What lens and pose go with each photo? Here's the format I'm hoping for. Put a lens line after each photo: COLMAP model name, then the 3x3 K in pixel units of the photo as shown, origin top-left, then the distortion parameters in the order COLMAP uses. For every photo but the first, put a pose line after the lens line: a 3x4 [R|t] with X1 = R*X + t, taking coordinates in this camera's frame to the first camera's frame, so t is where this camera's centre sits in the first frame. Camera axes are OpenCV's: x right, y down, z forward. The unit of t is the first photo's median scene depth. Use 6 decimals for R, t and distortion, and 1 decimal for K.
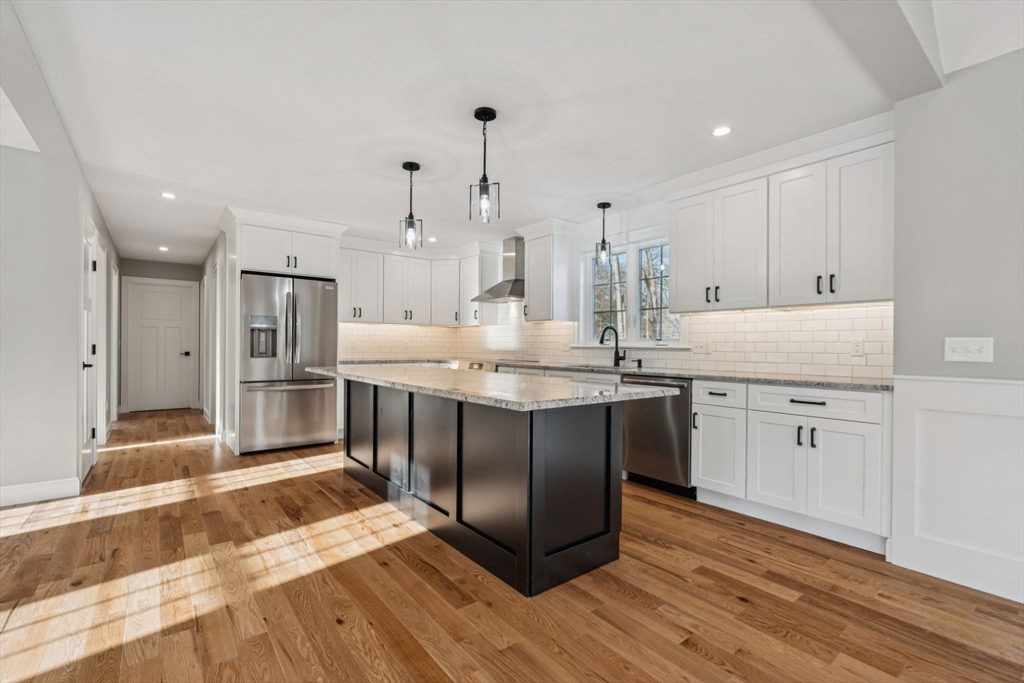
lens RADIAL K [[449.8, 0, 507.4], [0, 449.8, 341.5], [0, 0, 1]] dist [-0.006236, 0.000388]
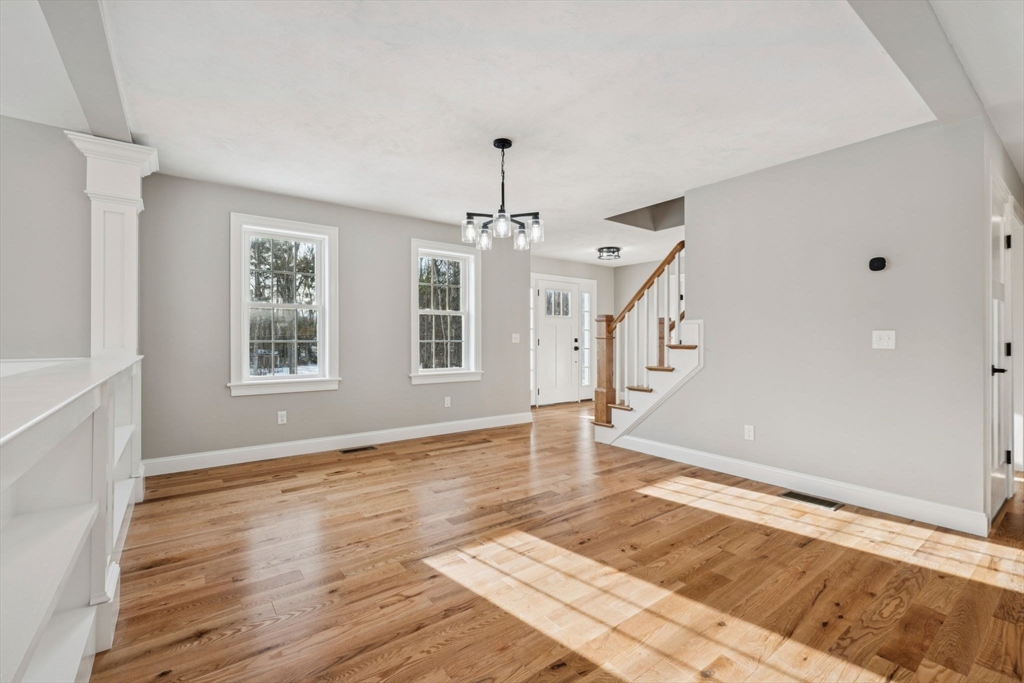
lens RADIAL K [[449.8, 0, 518.5], [0, 449.8, 341.7], [0, 0, 1]] dist [-0.006236, 0.000388]
pose [[-0.011670, -0.001895, -0.999930, -0.163601], [0.005537, 0.999983, -0.001960, 0.001662], [0.999917, -0.005560, -0.011659, 0.187248]]
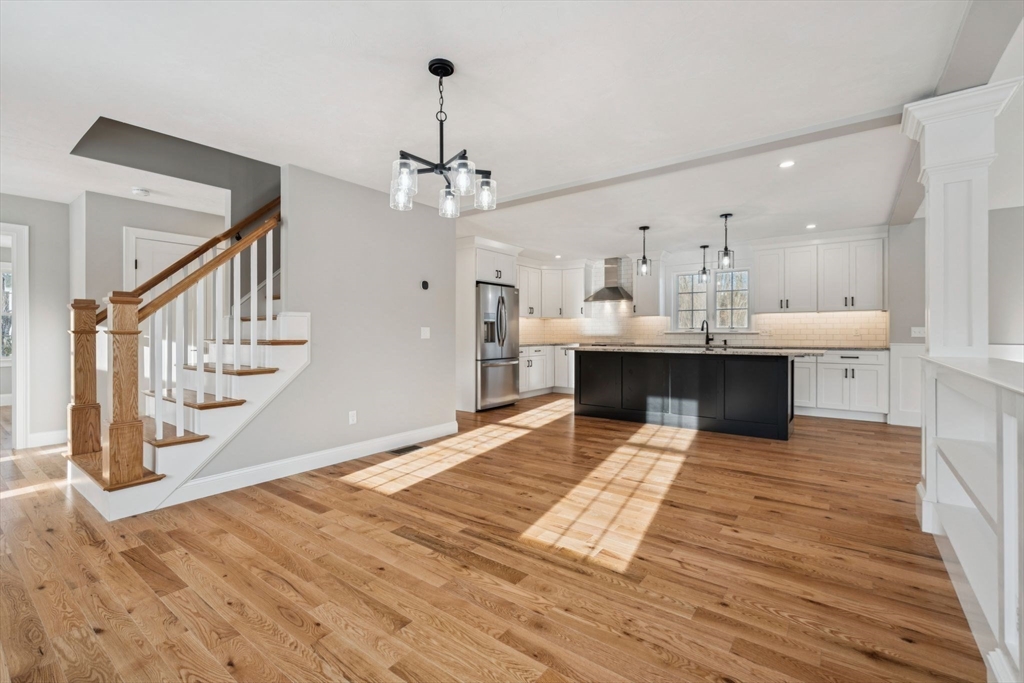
lens RADIAL K [[449.8, 0, 510.2], [0, 449.8, 331.7], [0, 0, 1]] dist [-0.006236, 0.000388]
pose [[0.966988, -0.009334, 0.254649, -1.120221], [0.007503, 0.999939, 0.008162, -0.013191], [-0.254710, -0.005982, 0.966999, -0.512518]]
